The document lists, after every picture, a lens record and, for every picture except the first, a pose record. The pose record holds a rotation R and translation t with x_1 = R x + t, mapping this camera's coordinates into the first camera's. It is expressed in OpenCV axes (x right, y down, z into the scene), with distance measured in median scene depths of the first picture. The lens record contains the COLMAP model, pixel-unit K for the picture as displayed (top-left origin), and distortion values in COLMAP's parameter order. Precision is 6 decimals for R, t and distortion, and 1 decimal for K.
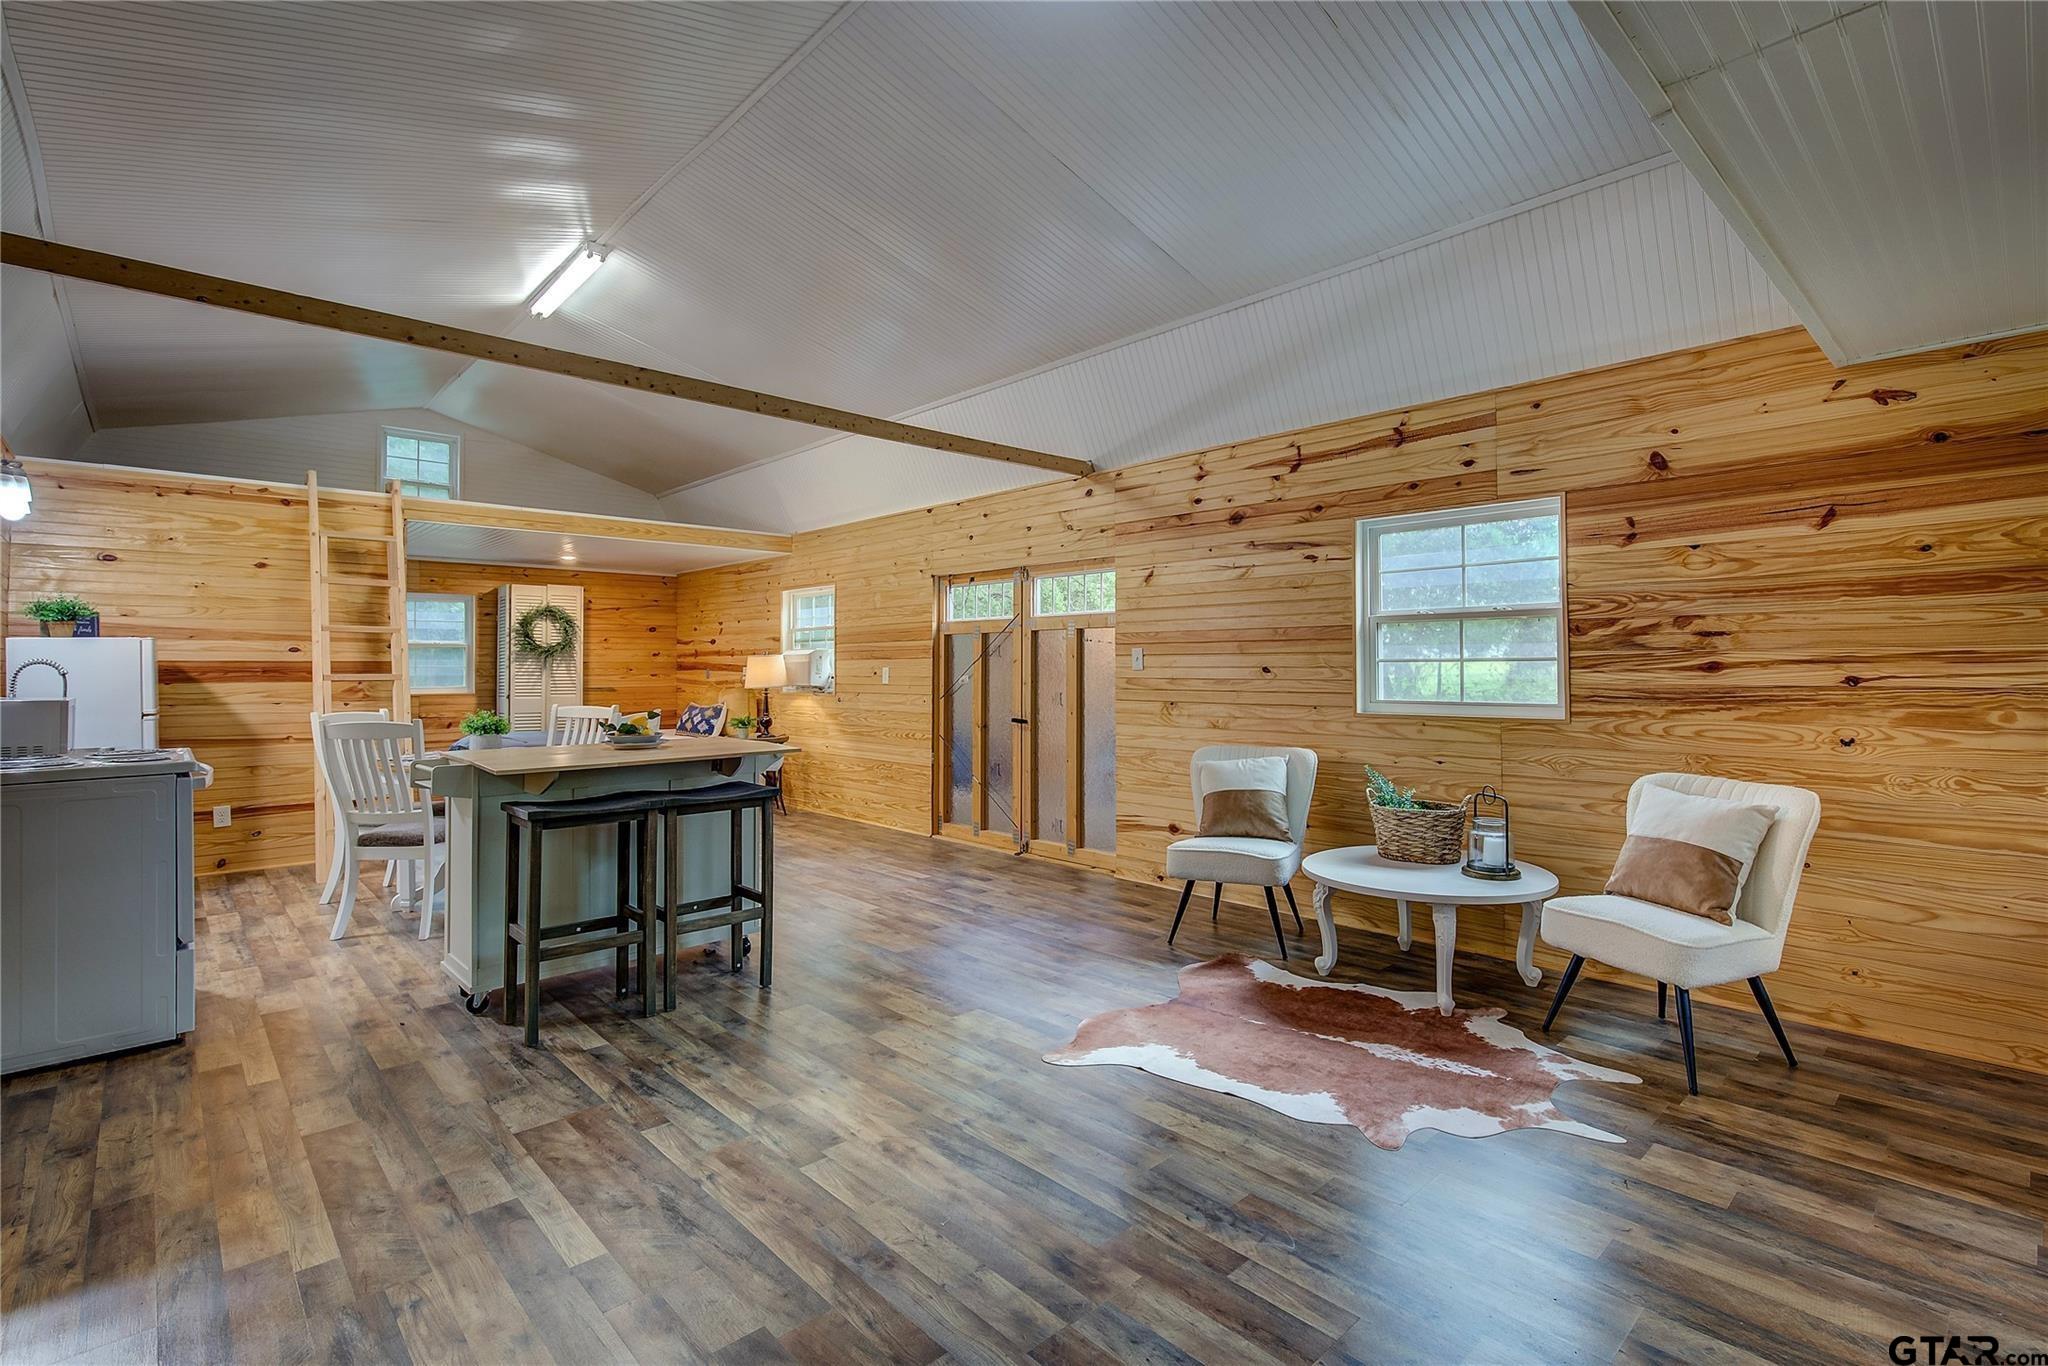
lens RADIAL K [[951.9, 0, 1035.4], [0, 951.9, 649.7], [0, 0, 1]] dist [0.000198, 0.000270]
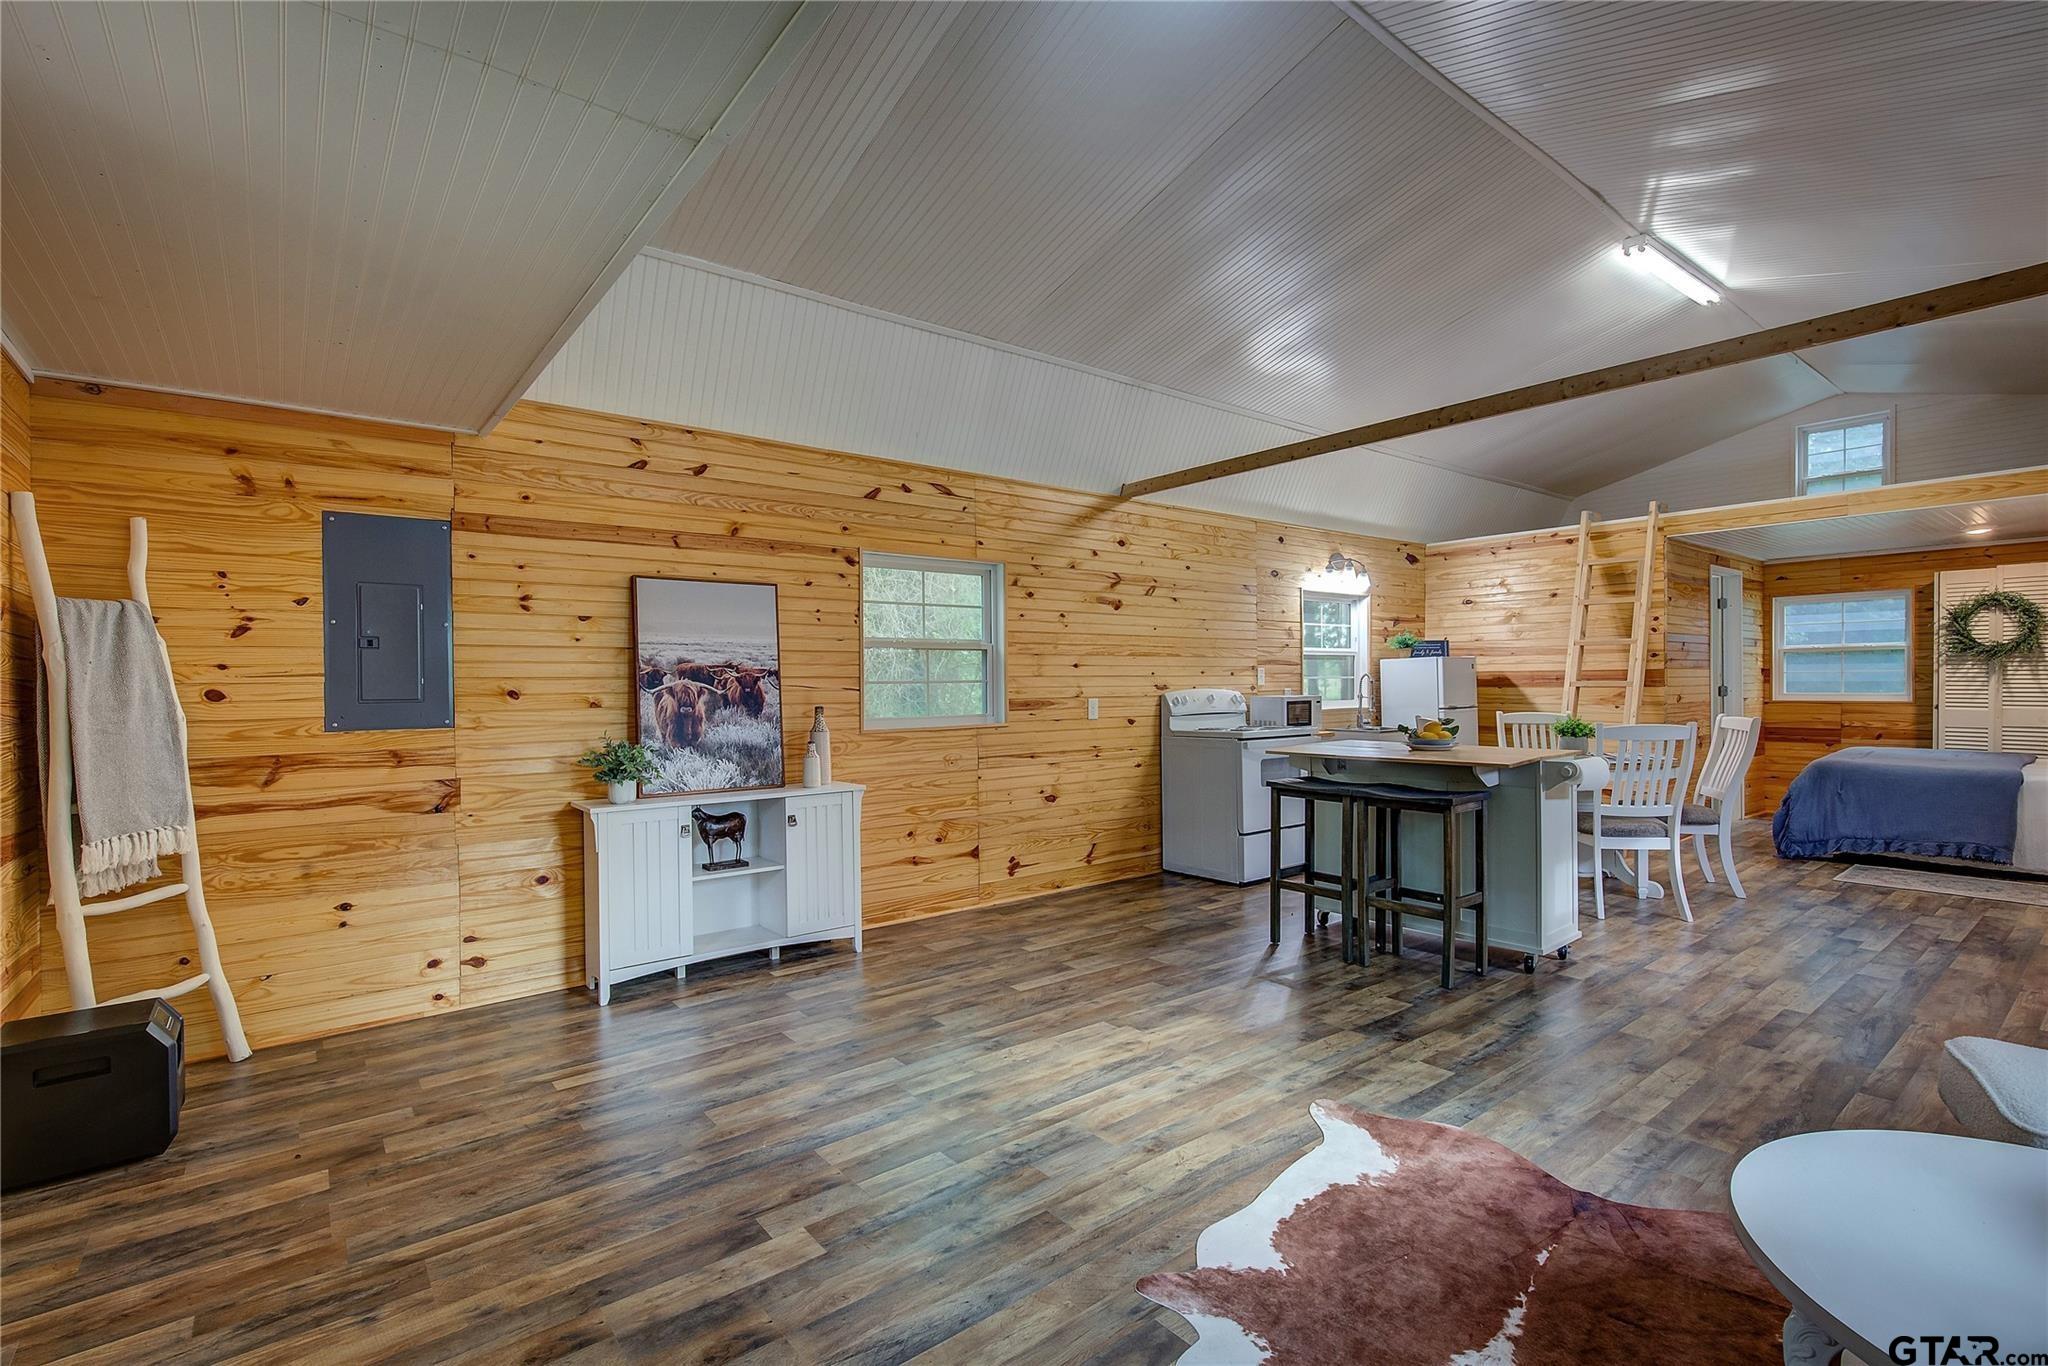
lens RADIAL K [[928.7, 0, 1034.3], [0, 928.7, 691.5], [0, 0, 1]] dist [-0.001576, 0.001008]
pose [[-0.075667, 0.014783, -0.997024, 0.790377], [0.028323, 0.999519, 0.012670, 0.007277], [0.996731, -0.027280, -0.076049, 0.675045]]
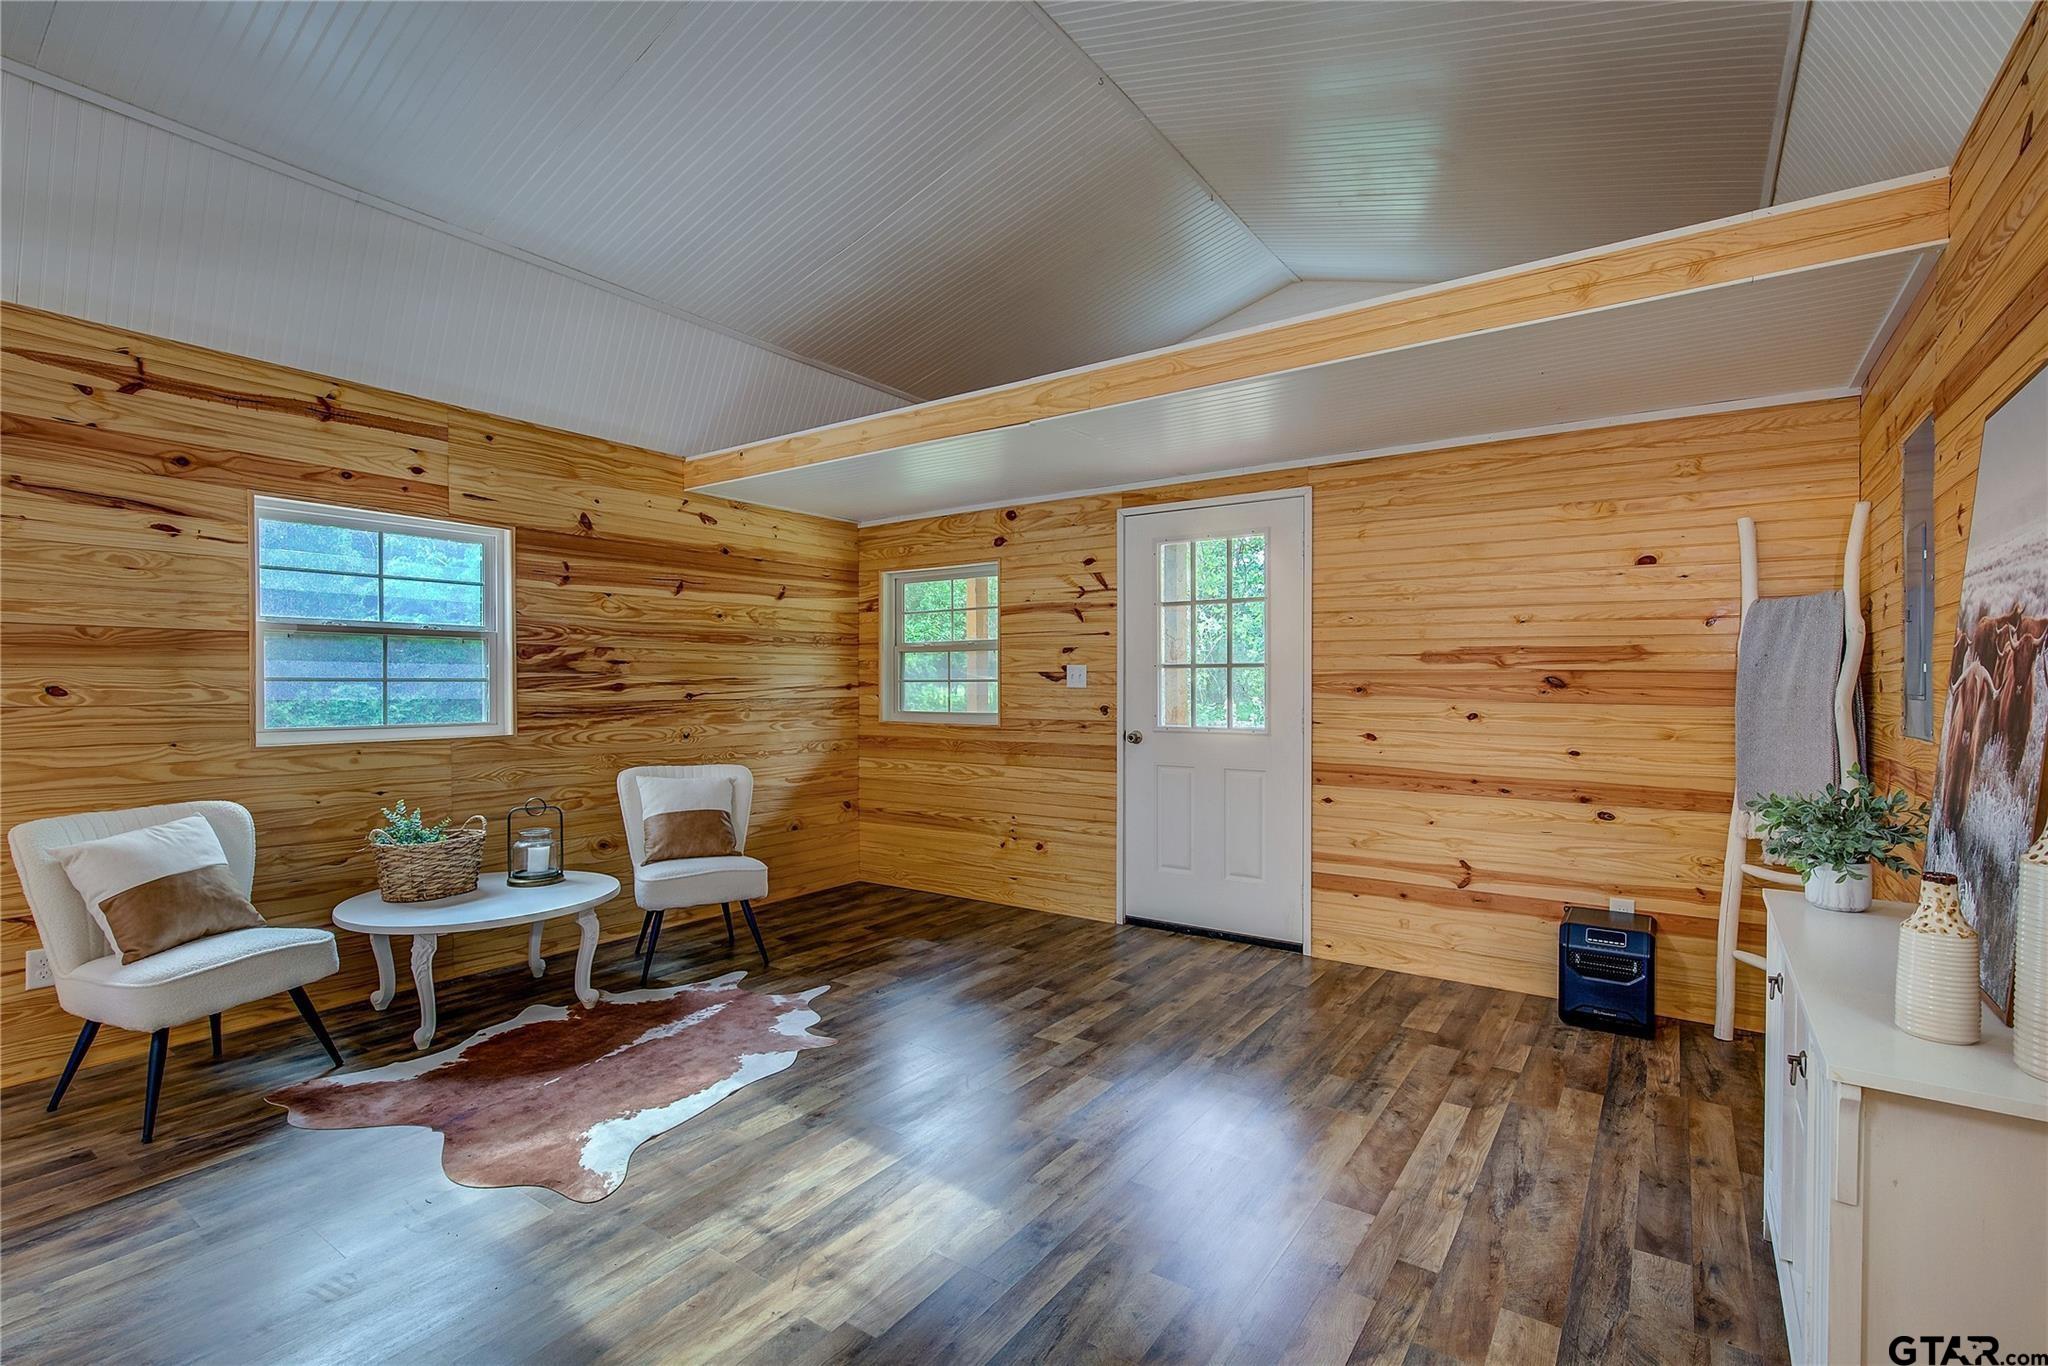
lens RADIAL K [[928.7, 0, 1034.3], [0, 928.7, 691.5], [0, 0, 1]] dist [-0.001576, 0.001008]
pose [[-0.209112, -0.001481, 0.977890, -0.665013], [-0.015433, 0.999879, -0.001786, 0.017275], [-0.977770, -0.015465, -0.209110, 0.690406]]
